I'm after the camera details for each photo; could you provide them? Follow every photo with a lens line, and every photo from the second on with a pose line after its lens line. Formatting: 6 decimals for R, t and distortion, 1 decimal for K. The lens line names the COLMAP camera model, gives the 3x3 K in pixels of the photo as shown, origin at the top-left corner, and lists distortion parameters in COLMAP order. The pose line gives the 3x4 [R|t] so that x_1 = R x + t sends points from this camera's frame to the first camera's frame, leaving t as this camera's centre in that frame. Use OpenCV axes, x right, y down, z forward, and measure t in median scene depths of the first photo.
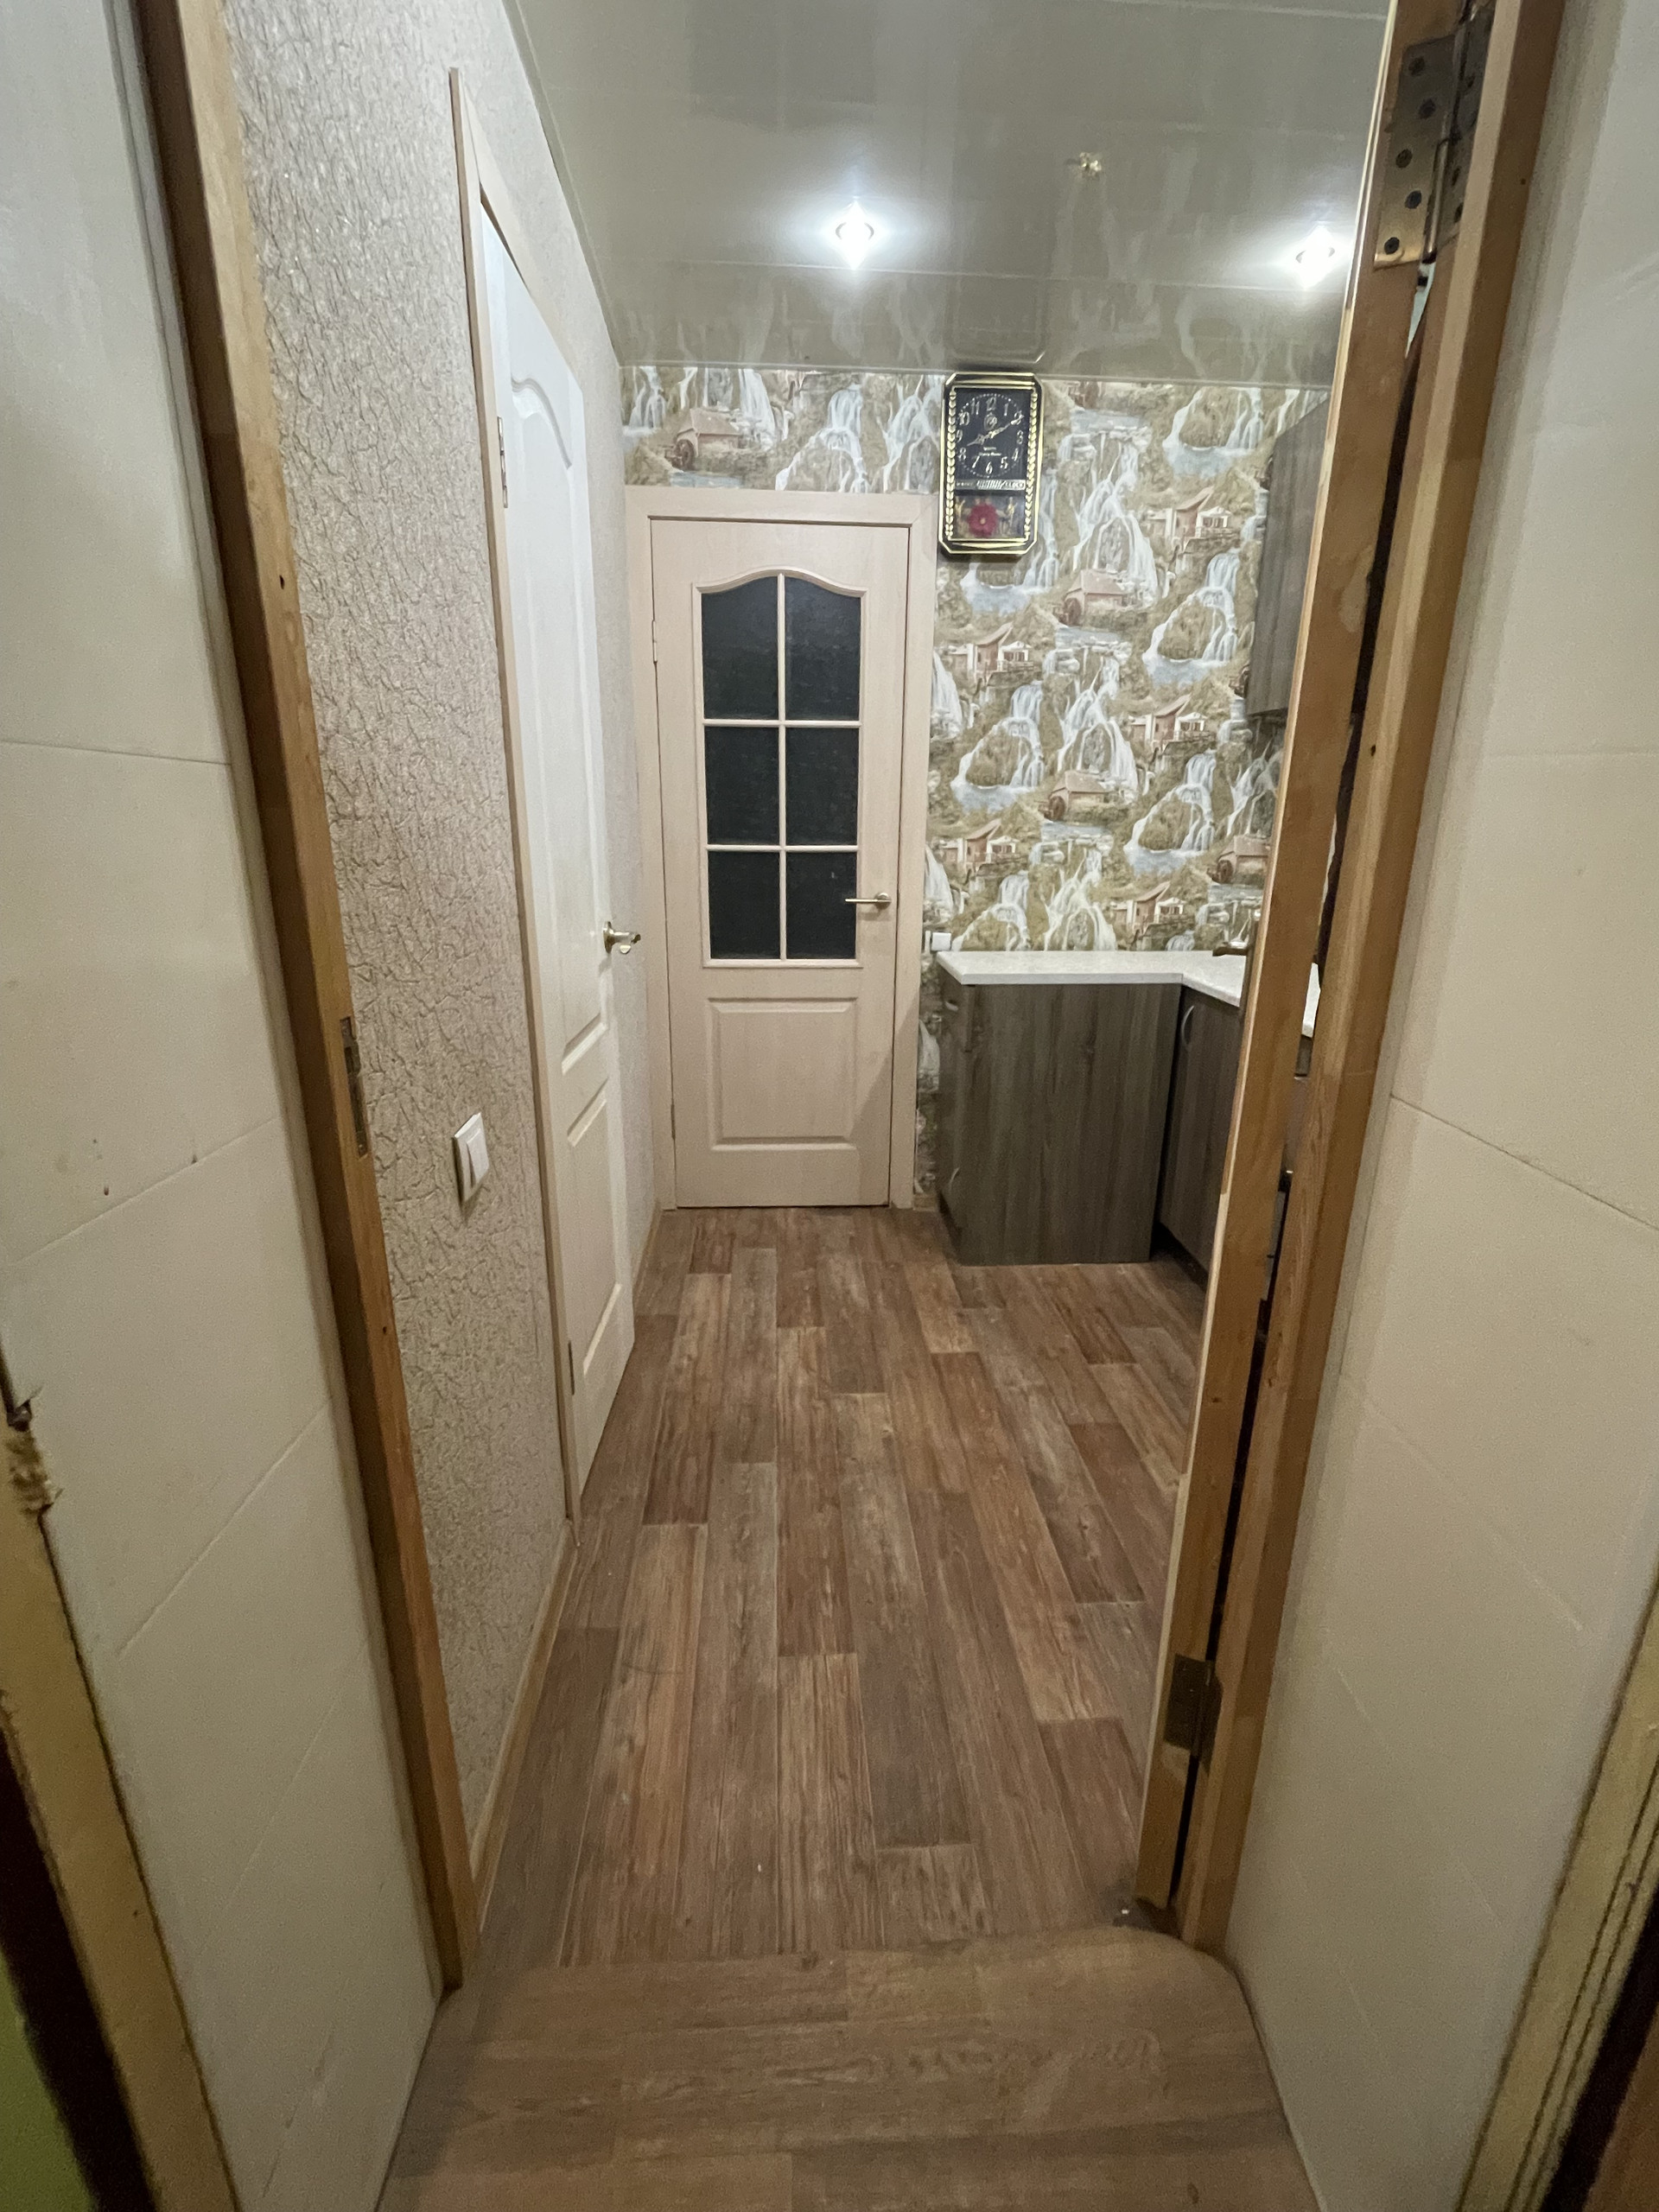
lens RADIAL K [[962.6, 0, 829.5], [0, 962.6, 1106.0], [0, 0, 1]] dist [-0.001626, -0.000168]
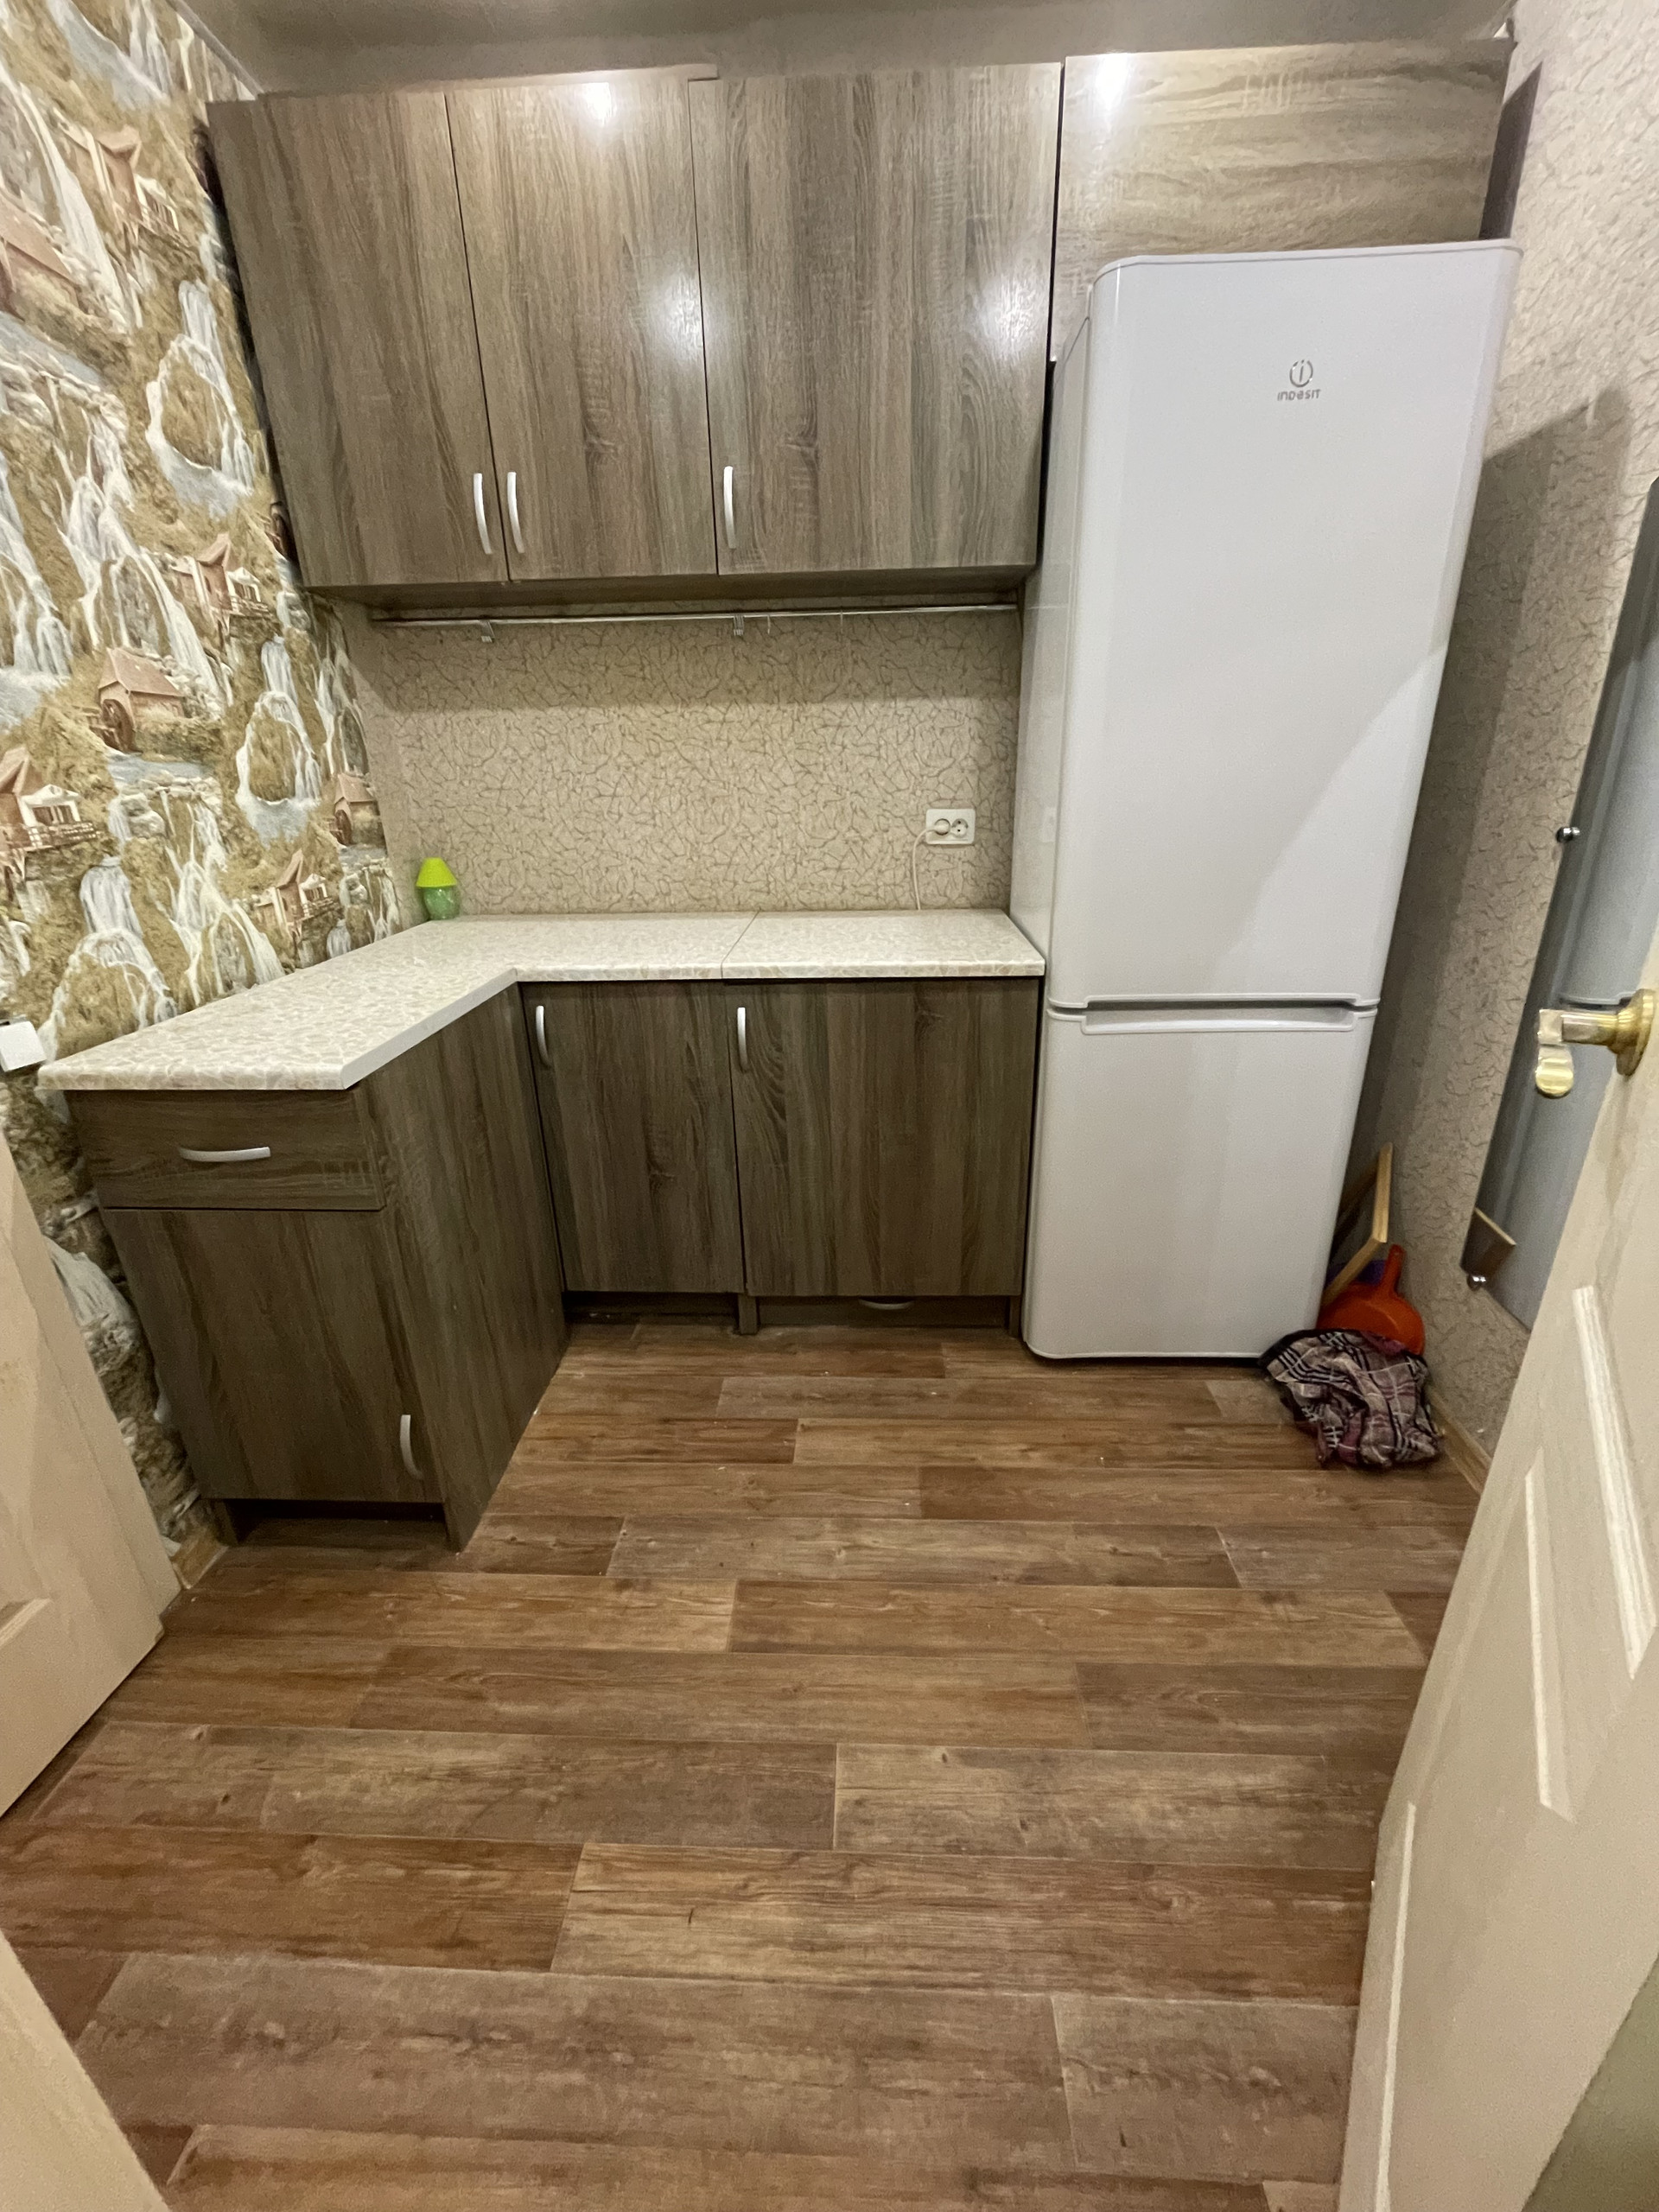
lens RADIAL K [[894.9, 0, 833.6], [0, 894.9, 1106.7], [0, 0, 1]] dist [-0.000289, -0.000322]
pose [[0.095268, -0.366789, 0.925413, -0.233666], [0.311093, 0.894049, 0.322332, -0.170301], [-0.945593, 0.257182, 0.199279, 0.621044]]
